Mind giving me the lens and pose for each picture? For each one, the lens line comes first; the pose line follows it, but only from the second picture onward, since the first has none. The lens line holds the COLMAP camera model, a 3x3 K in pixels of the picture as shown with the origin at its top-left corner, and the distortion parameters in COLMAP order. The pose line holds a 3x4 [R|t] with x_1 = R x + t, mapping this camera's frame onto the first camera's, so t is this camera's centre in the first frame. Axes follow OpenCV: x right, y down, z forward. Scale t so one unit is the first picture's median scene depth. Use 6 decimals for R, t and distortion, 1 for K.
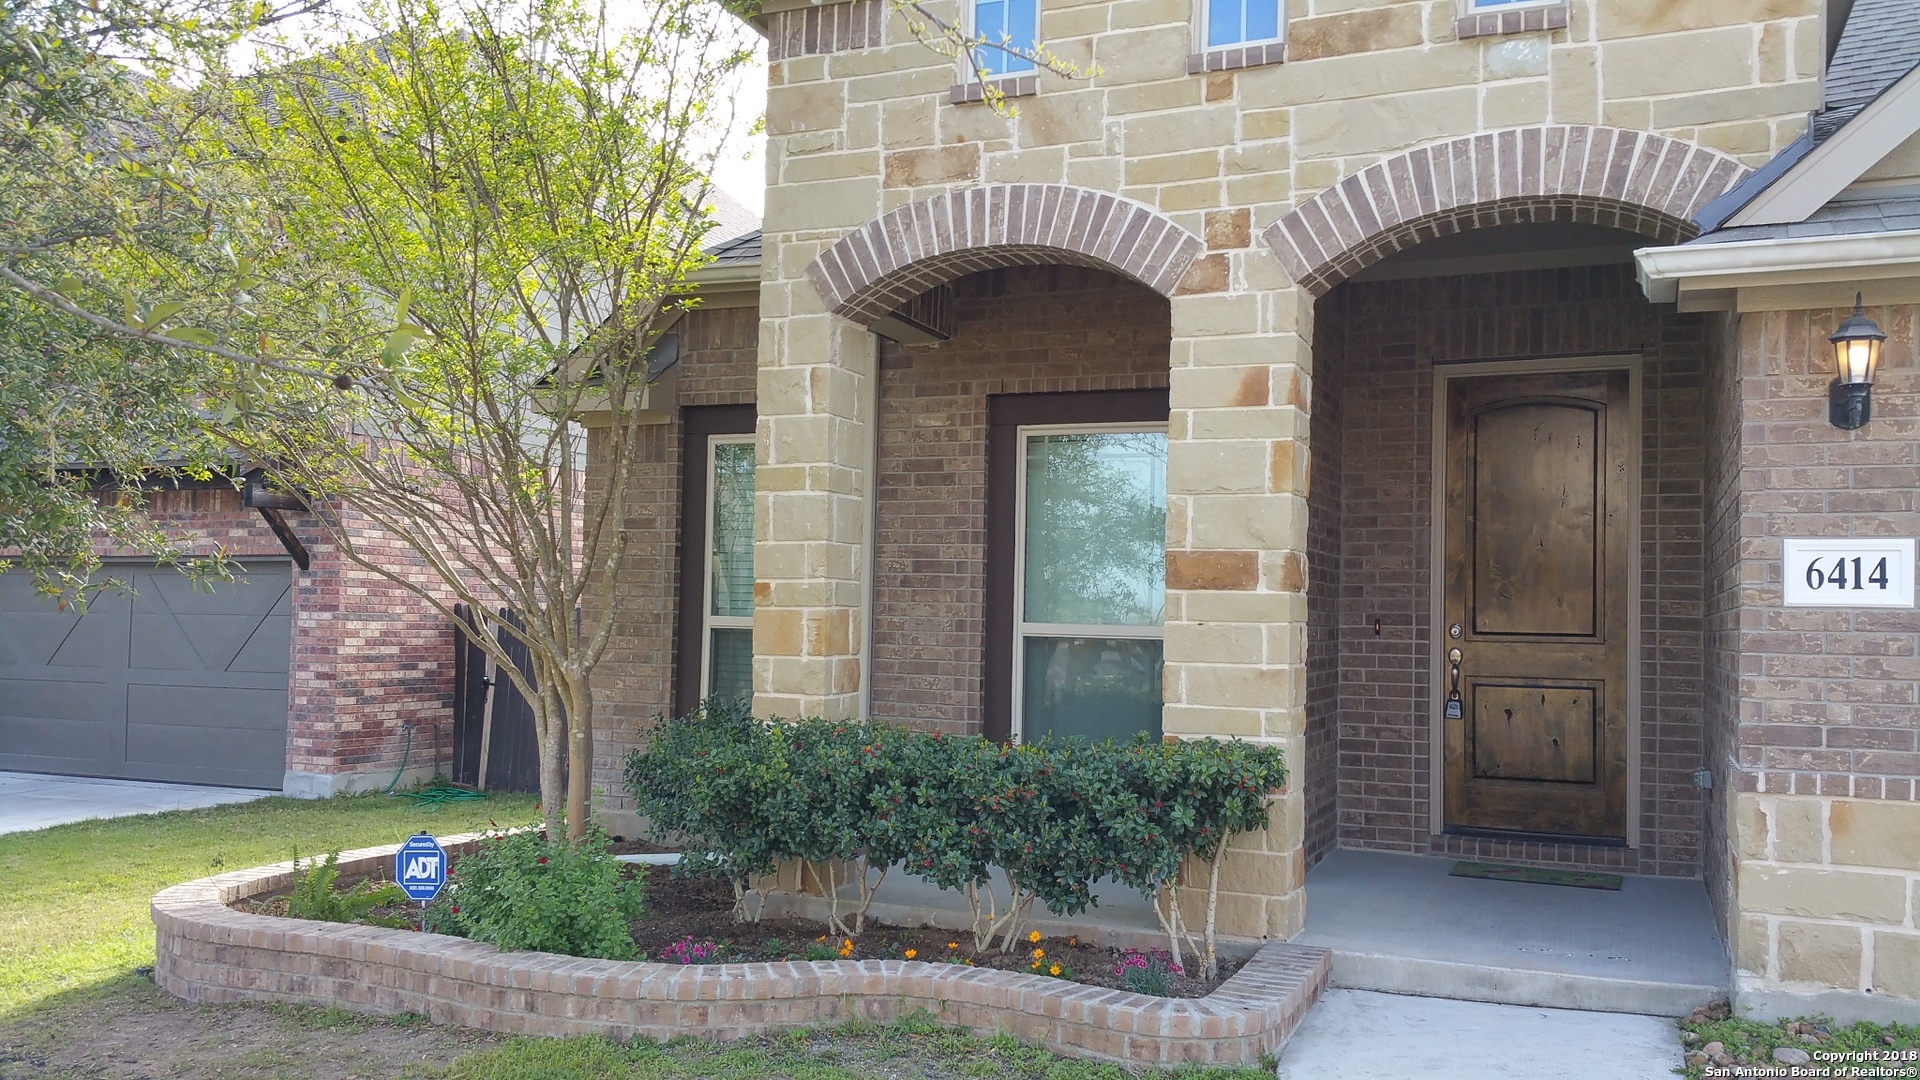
lens RADIAL K [[1555.1, 0, 957.9], [0, 1555.1, 570.3], [0, 0, 1]] dist [0.148885, -0.270538]
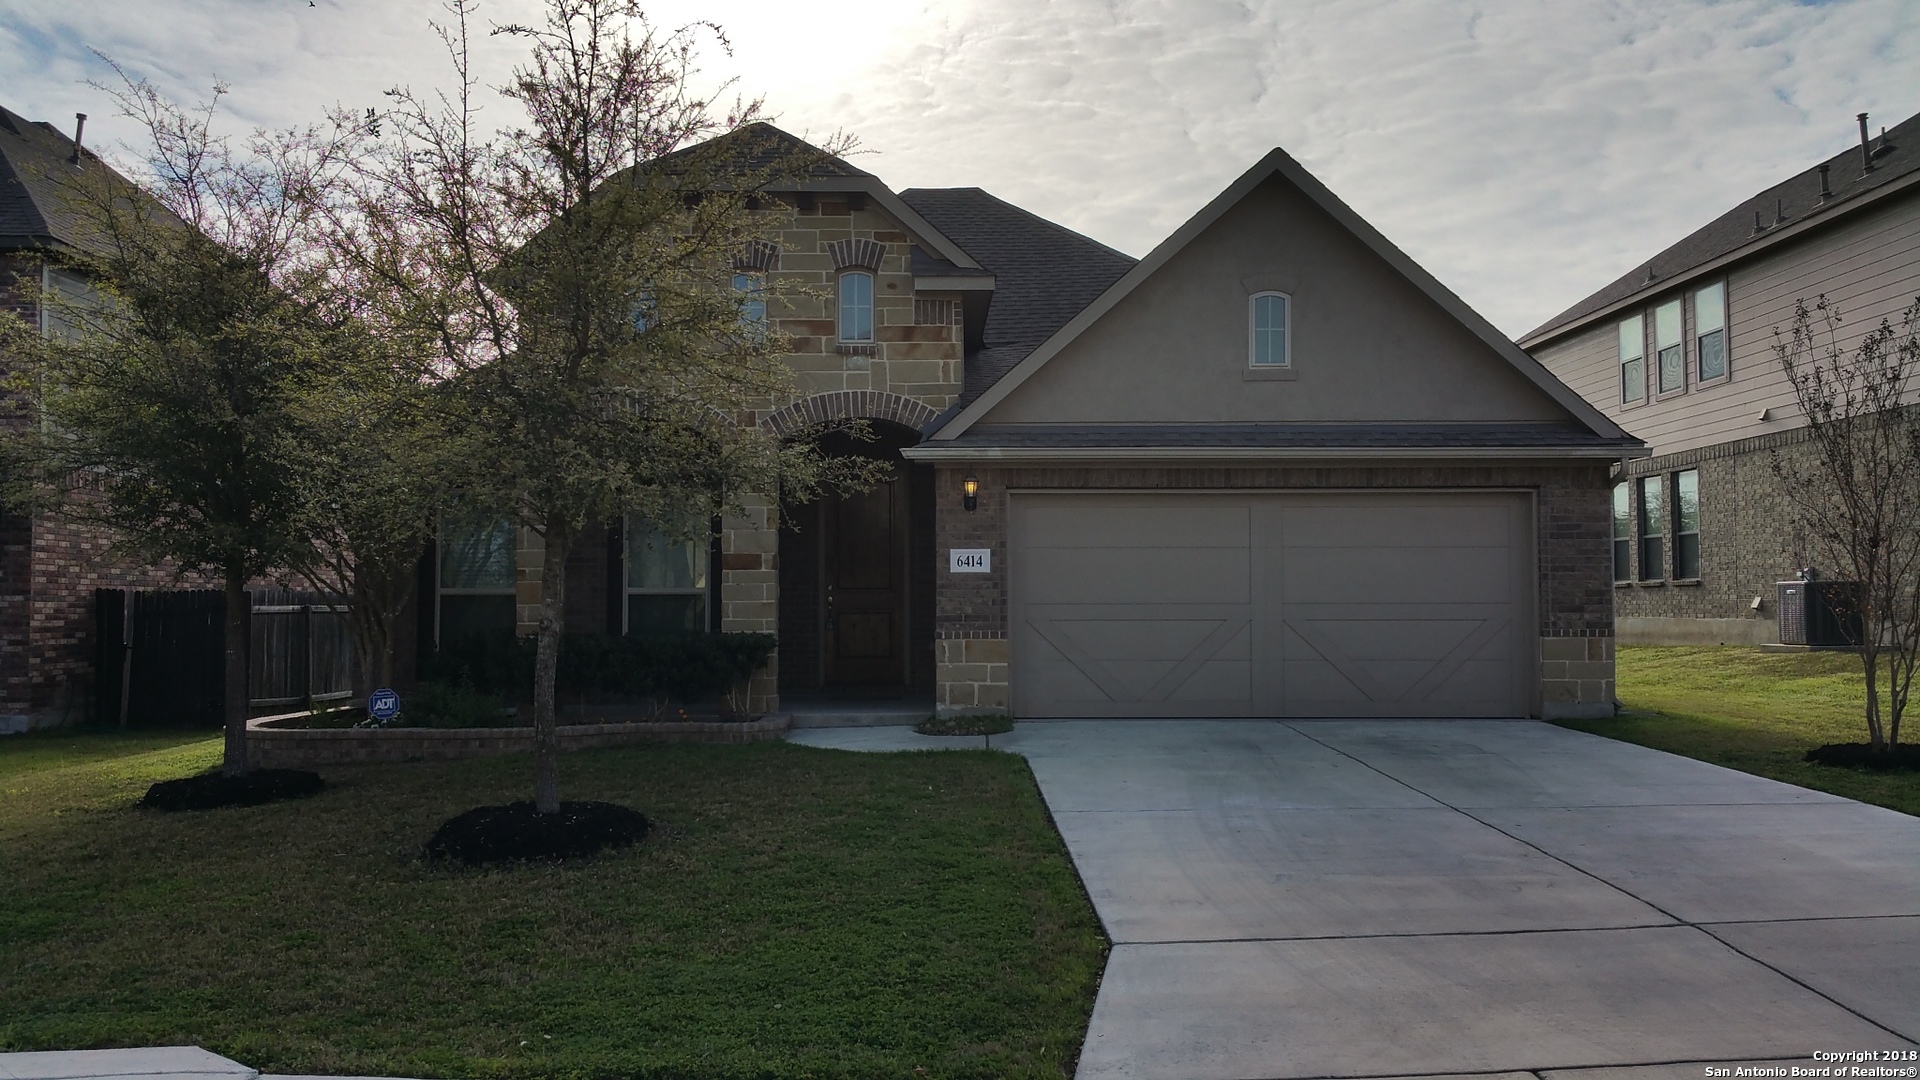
lens RADIAL K [[1555.1, 0, 957.9], [0, 1555.1, 570.3], [0, 0, 1]] dist [0.148885, -0.270538]
pose [[0.913081, -0.014795, 0.407511, -0.505120], [0.008969, 0.999828, 0.016205, -0.022594], [-0.407680, -0.011141, 0.913057, -1.302048]]
